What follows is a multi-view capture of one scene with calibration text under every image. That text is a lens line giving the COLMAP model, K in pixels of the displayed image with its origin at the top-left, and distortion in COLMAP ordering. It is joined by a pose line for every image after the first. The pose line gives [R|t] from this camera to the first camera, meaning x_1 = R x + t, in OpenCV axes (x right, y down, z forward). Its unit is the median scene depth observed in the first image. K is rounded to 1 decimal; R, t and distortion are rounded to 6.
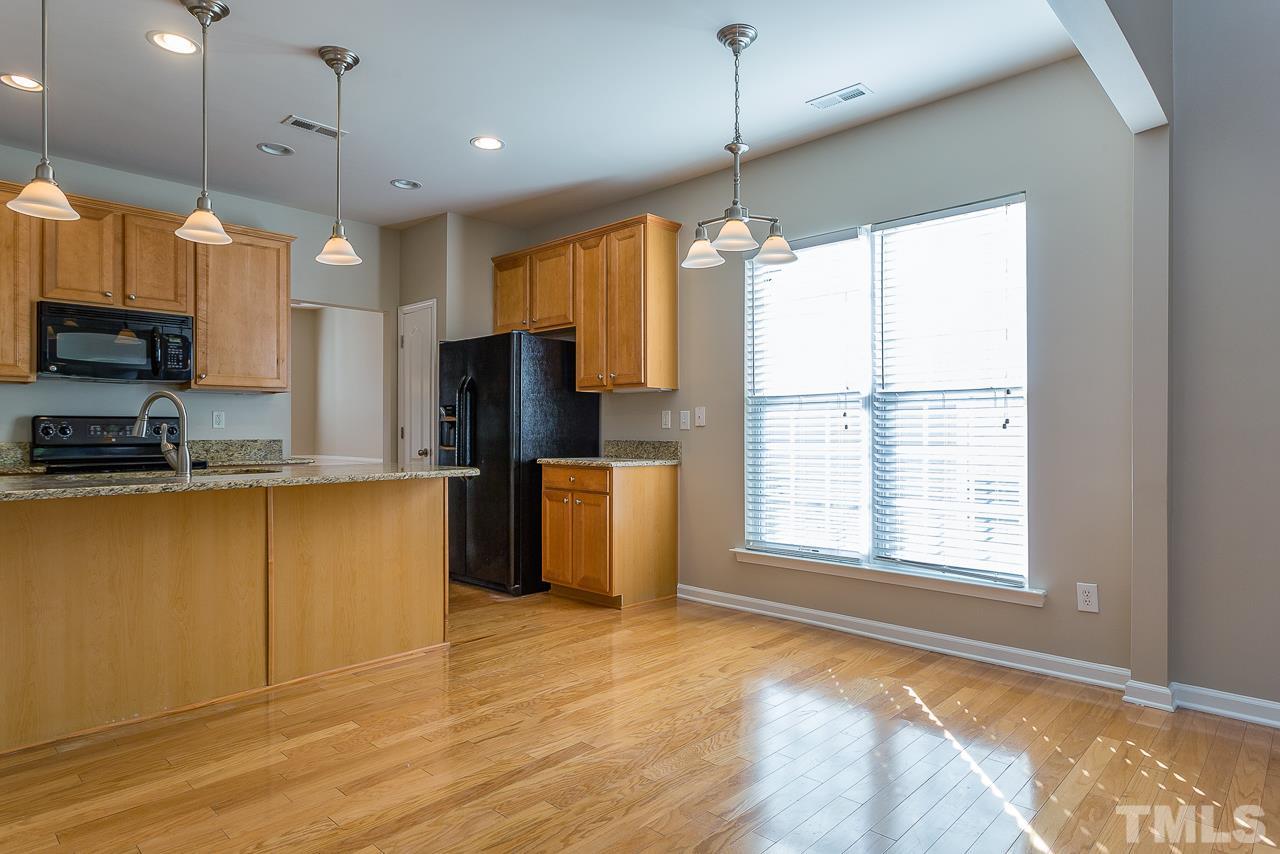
lens RADIAL K [[734.5, 0, 633.5], [0, 734.5, 433.9], [0, 0, 1]] dist [0.019164, -0.000559]
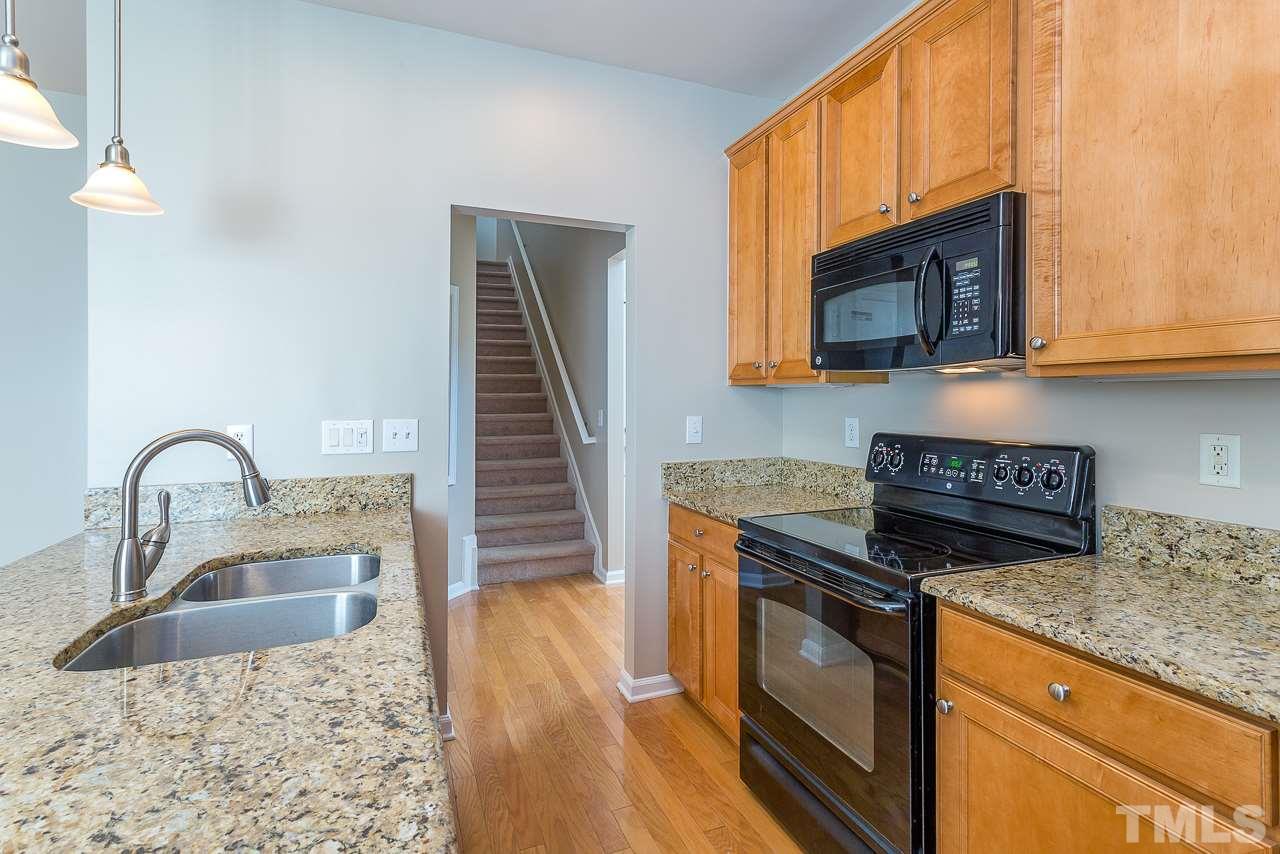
lens RADIAL K [[611.4, 0, 635.2], [0, 611.4, 399.1], [0, 0, 1]] dist [0.002985, 0.000950]
pose [[-0.402815, 0.006255, -0.915260, -0.228133], [0.001369, 0.999980, 0.006231, -0.053403], [0.915280, 0.001257, -0.402816, 0.960749]]
